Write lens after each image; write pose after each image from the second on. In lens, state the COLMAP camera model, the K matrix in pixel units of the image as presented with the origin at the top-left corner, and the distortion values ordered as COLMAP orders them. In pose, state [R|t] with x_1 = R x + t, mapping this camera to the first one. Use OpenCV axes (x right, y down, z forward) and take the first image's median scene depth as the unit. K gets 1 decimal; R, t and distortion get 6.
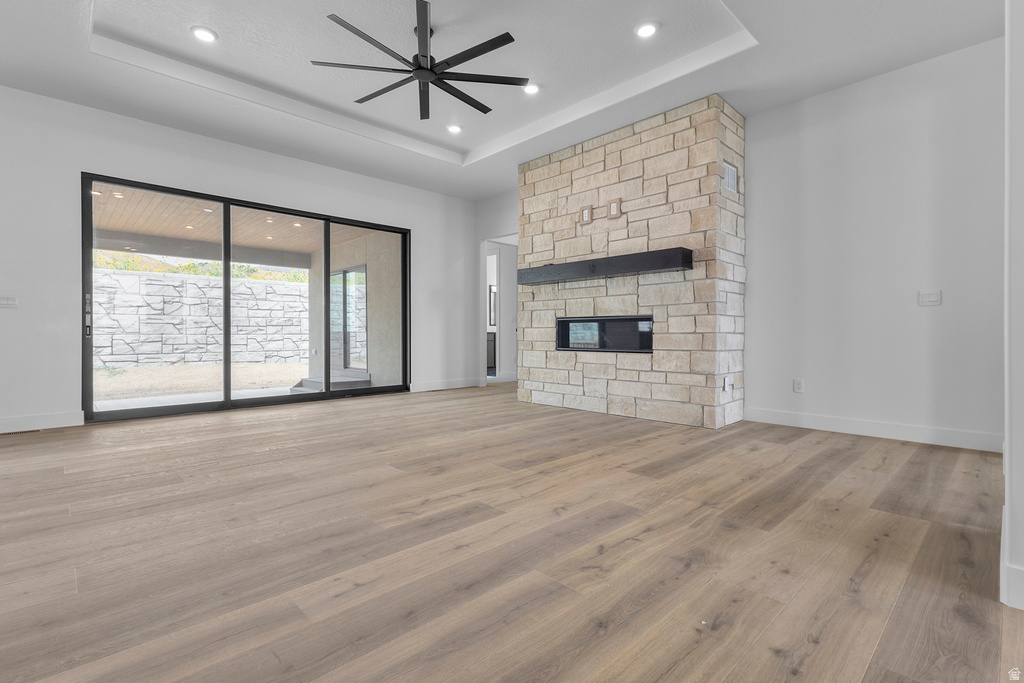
lens RADIAL K [[477.3, 0, 510.0], [0, 477.3, 327.6], [0, 0, 1]] dist [0.003078, -0.000162]
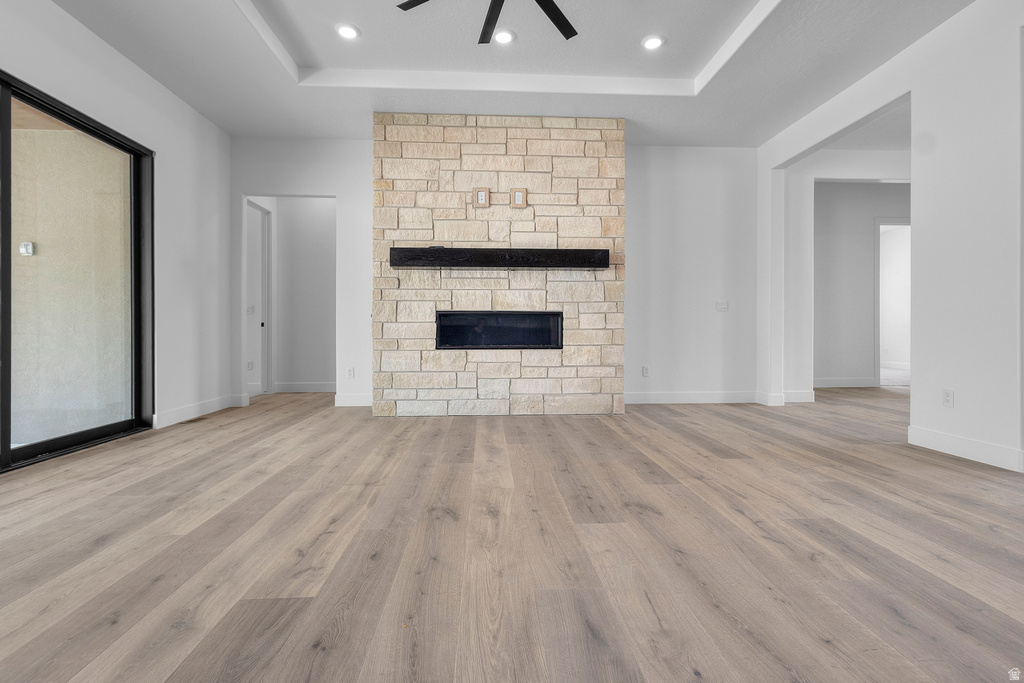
lens RADIAL K [[478.9, 0, 512.0], [0, 478.9, 324.7], [0, 0, 1]] dist [0.001107, 0.000434]
pose [[0.649140, 0.008558, 0.760620, -0.519350], [-0.009517, 0.999950, -0.003129, 0.006069], [-0.760609, -0.005207, 0.649189, 0.394681]]
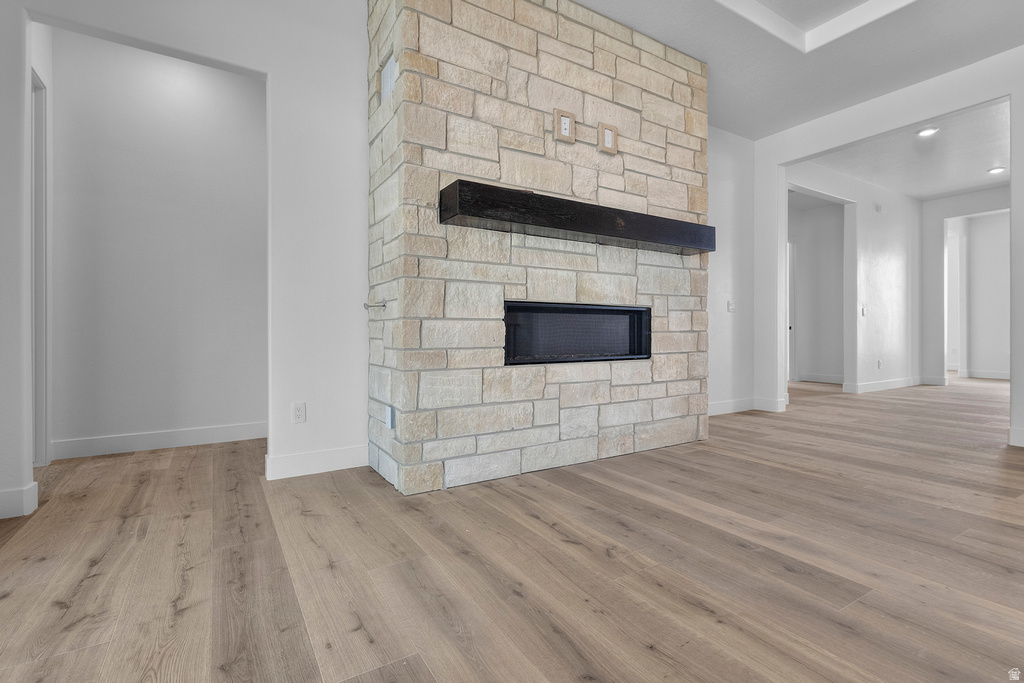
lens RADIAL K [[477.3, 0, 510.0], [0, 477.3, 327.6], [0, 0, 1]] dist [0.003078, -0.000162]
pose [[0.201803, 0.008371, 0.979390, -0.444755], [-0.012841, 0.999900, -0.005901, 0.012149], [-0.979342, -0.011385, 0.201891, 1.008123]]
